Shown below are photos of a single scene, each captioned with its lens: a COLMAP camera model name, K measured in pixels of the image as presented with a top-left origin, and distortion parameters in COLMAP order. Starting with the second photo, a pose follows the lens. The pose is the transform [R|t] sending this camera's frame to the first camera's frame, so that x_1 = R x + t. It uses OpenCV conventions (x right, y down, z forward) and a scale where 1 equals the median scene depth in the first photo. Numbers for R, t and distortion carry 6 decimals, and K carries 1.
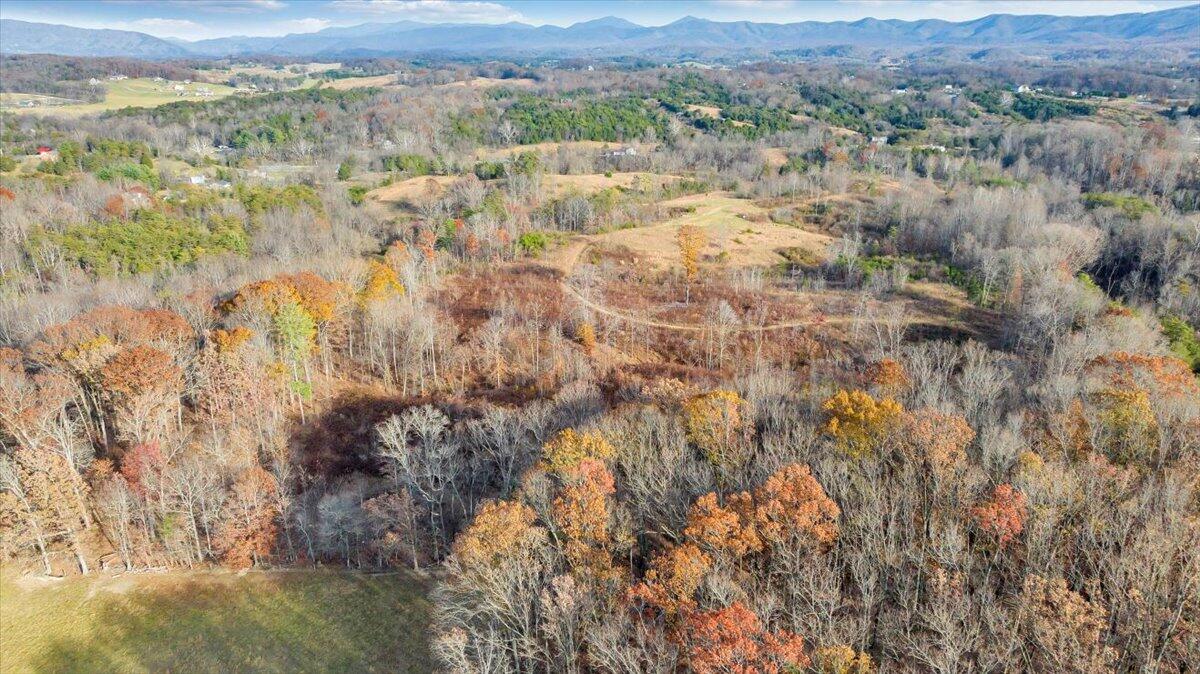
lens RADIAL K [[851.8, 0, 600.0], [0, 851.8, 341.9], [0, 0, 1]] dist [-0.044086, 0.049836]
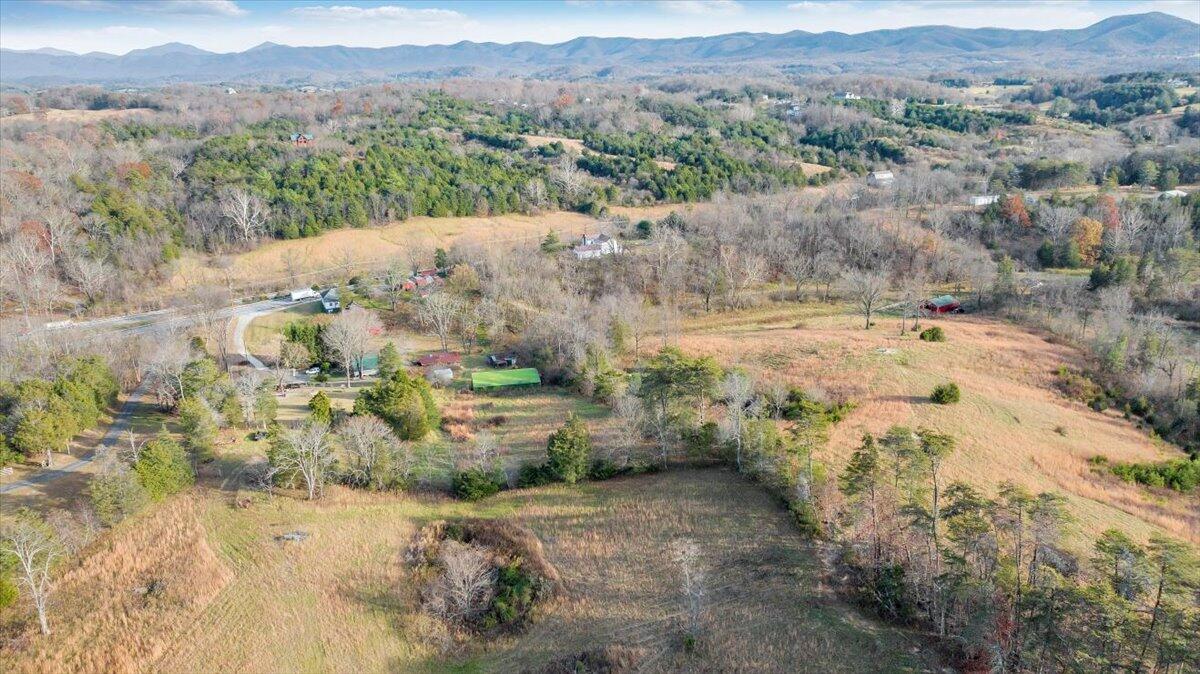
lens RADIAL K [[851.8, 0, 601.1], [0, 851.8, 340.8], [0, 0, 1]] dist [-0.044086, 0.049836]
pose [[0.895122, -0.145018, 0.421576, -0.105676], [0.157344, 0.987528, 0.005615, -0.119208], [-0.417132, 0.061306, 0.906776, 0.404363]]
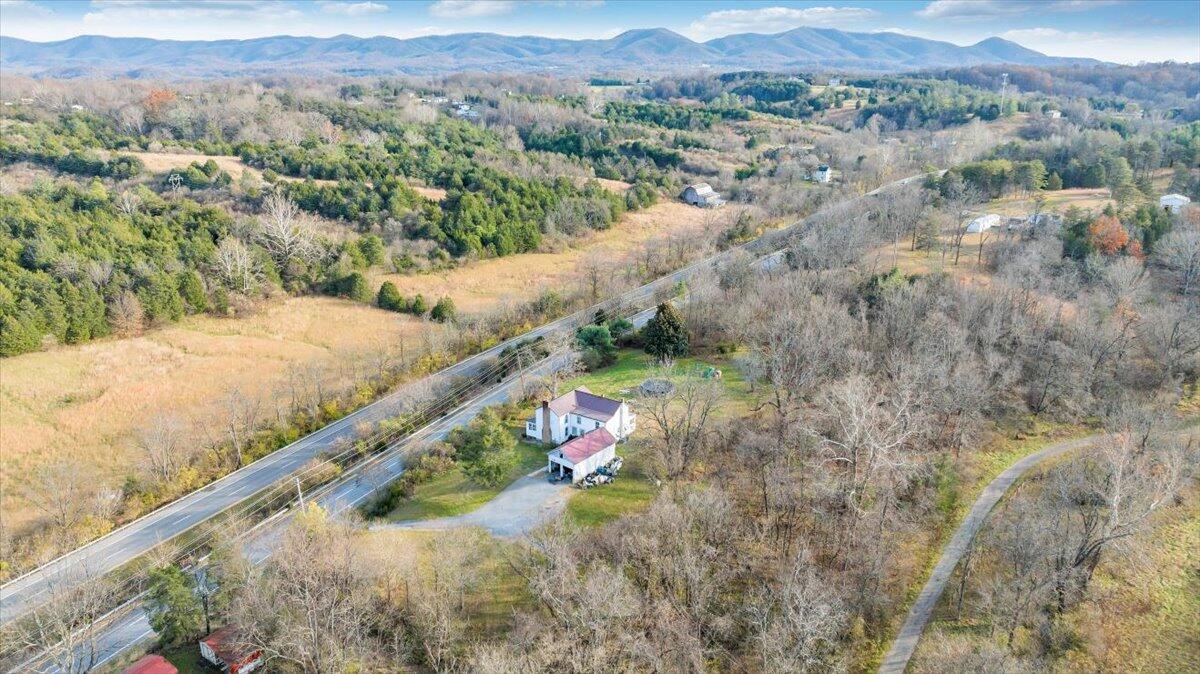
lens RADIAL K [[851.8, 0, 604.5], [0, 851.8, 337.4], [0, 0, 1]] dist [-0.044086, 0.049836]
pose [[0.564090, -0.244439, 0.788703, -0.064466], [0.272399, 0.956793, 0.101711, -0.171936], [-0.779488, 0.157468, 0.606302, 0.593904]]
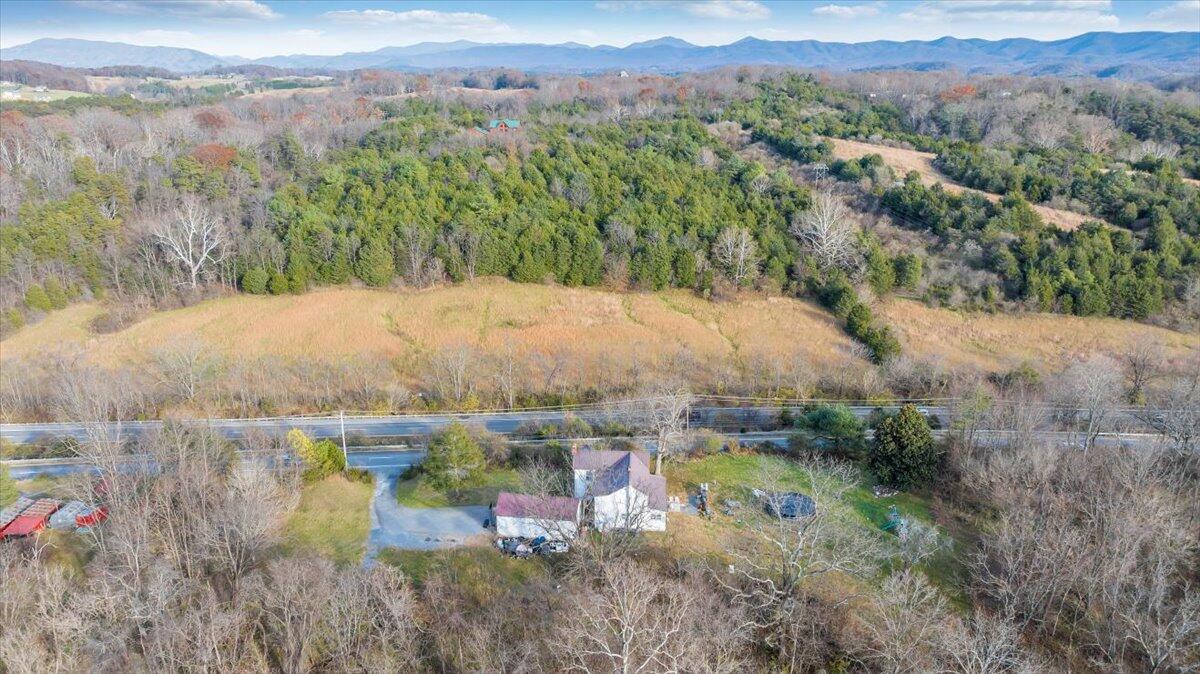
lens RADIAL K [[851.8, 0, 596.2], [0, 851.8, 335.0], [0, 0, 1]] dist [-0.044086, 0.049836]
pose [[0.997579, 0.026626, -0.064242, 0.026186], [-0.028619, 0.999131, -0.030308, -0.164495], [0.063379, 0.032073, 0.997474, 0.573393]]
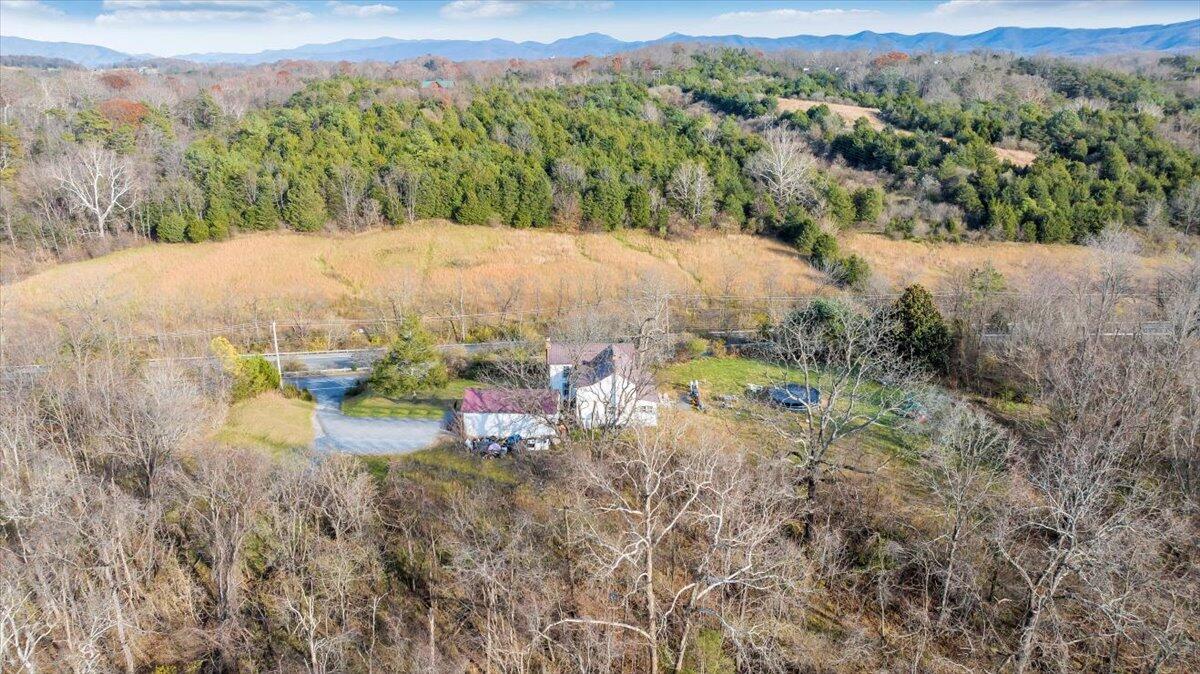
lens RADIAL K [[851.8, 0, 596.7], [0, 851.8, 334.2], [0, 0, 1]] dist [-0.044086, 0.049836]
pose [[0.999902, -0.001459, 0.013908, 0.021526], [0.001858, 0.999585, -0.028752, -0.152884], [-0.013860, 0.028775, 0.999490, 0.585250]]
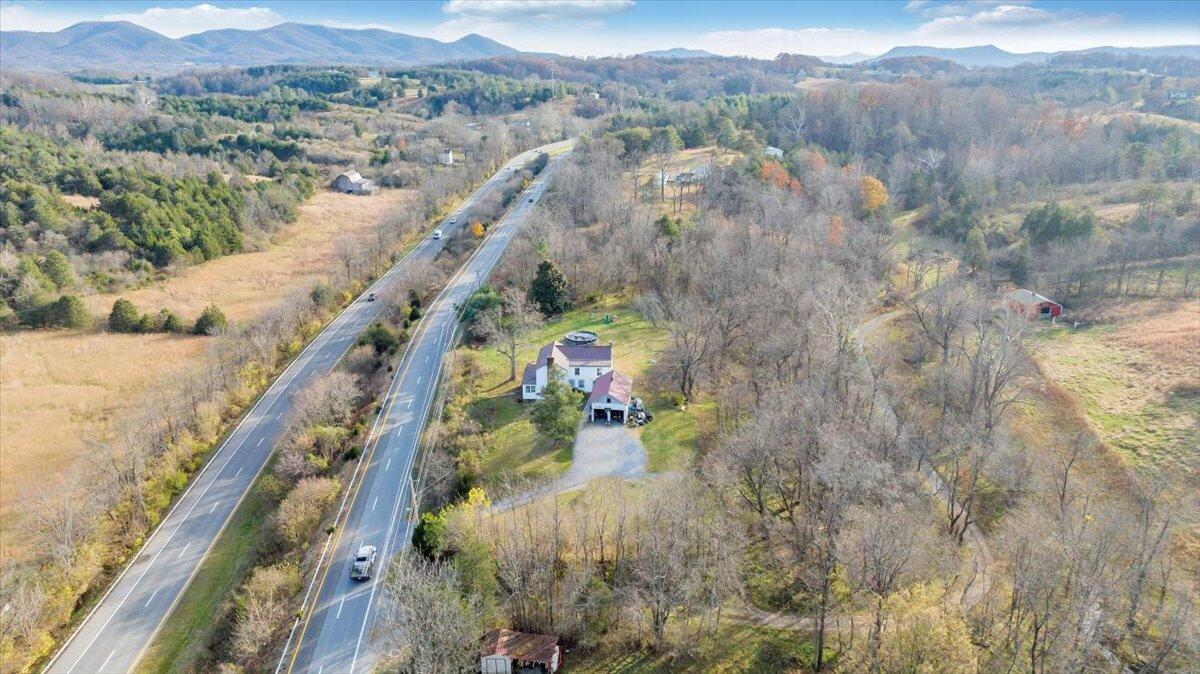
lens RADIAL K [[851.8, 0, 609.0], [0, 851.8, 318.3], [0, 0, 1]] dist [-0.044086, 0.049836]
pose [[0.029993, -0.281878, 0.958981, -0.086429], [0.337206, 0.906022, 0.255765, -0.184790], [-0.940953, 0.315703, 0.122225, 0.646840]]
